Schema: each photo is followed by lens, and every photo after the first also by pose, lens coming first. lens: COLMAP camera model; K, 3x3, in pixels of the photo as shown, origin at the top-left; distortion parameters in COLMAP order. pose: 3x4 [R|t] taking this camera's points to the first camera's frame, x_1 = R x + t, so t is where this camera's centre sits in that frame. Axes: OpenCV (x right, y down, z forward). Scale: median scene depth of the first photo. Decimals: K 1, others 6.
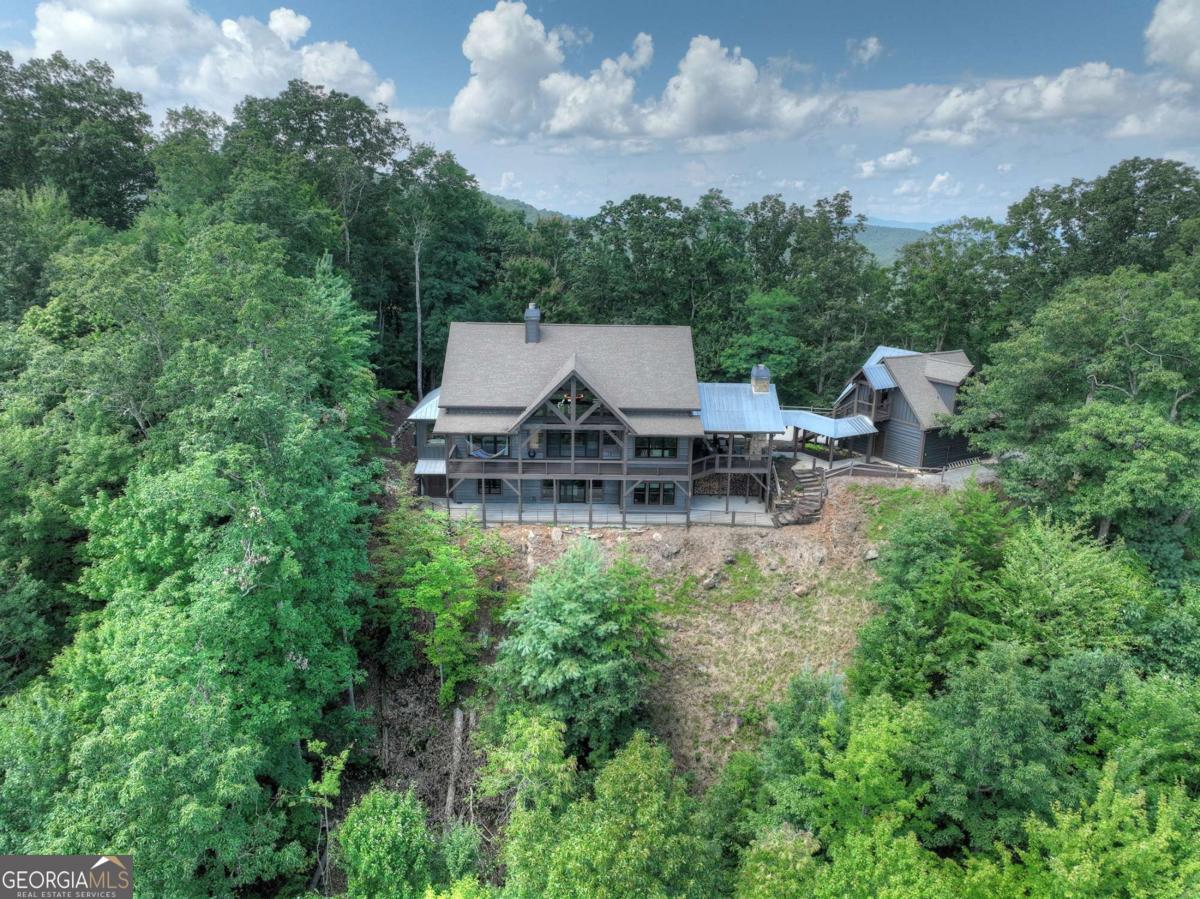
lens RADIAL K [[849.6, 0, 601.9], [0, 849.6, 447.9], [0, 0, 1]] dist [-0.001187, 0.018618]
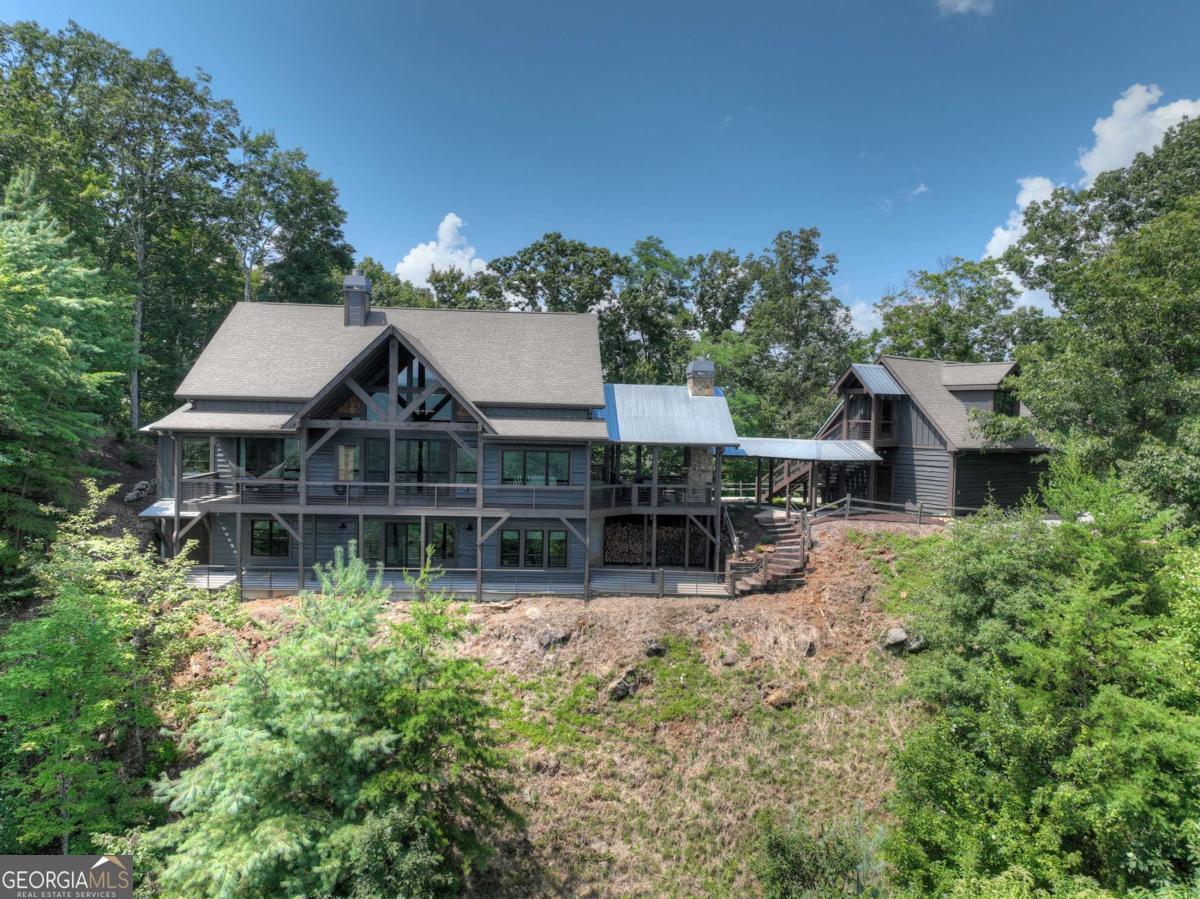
lens RADIAL K [[849.6, 0, 606.0], [0, 849.6, 446.3], [0, 0, 1]] dist [-0.001187, 0.018618]
pose [[0.999238, 0.002344, 0.038962, 0.094782], [0.006708, 0.973031, -0.230578, 0.131758], [-0.038452, 0.230663, 0.972274, 0.406173]]
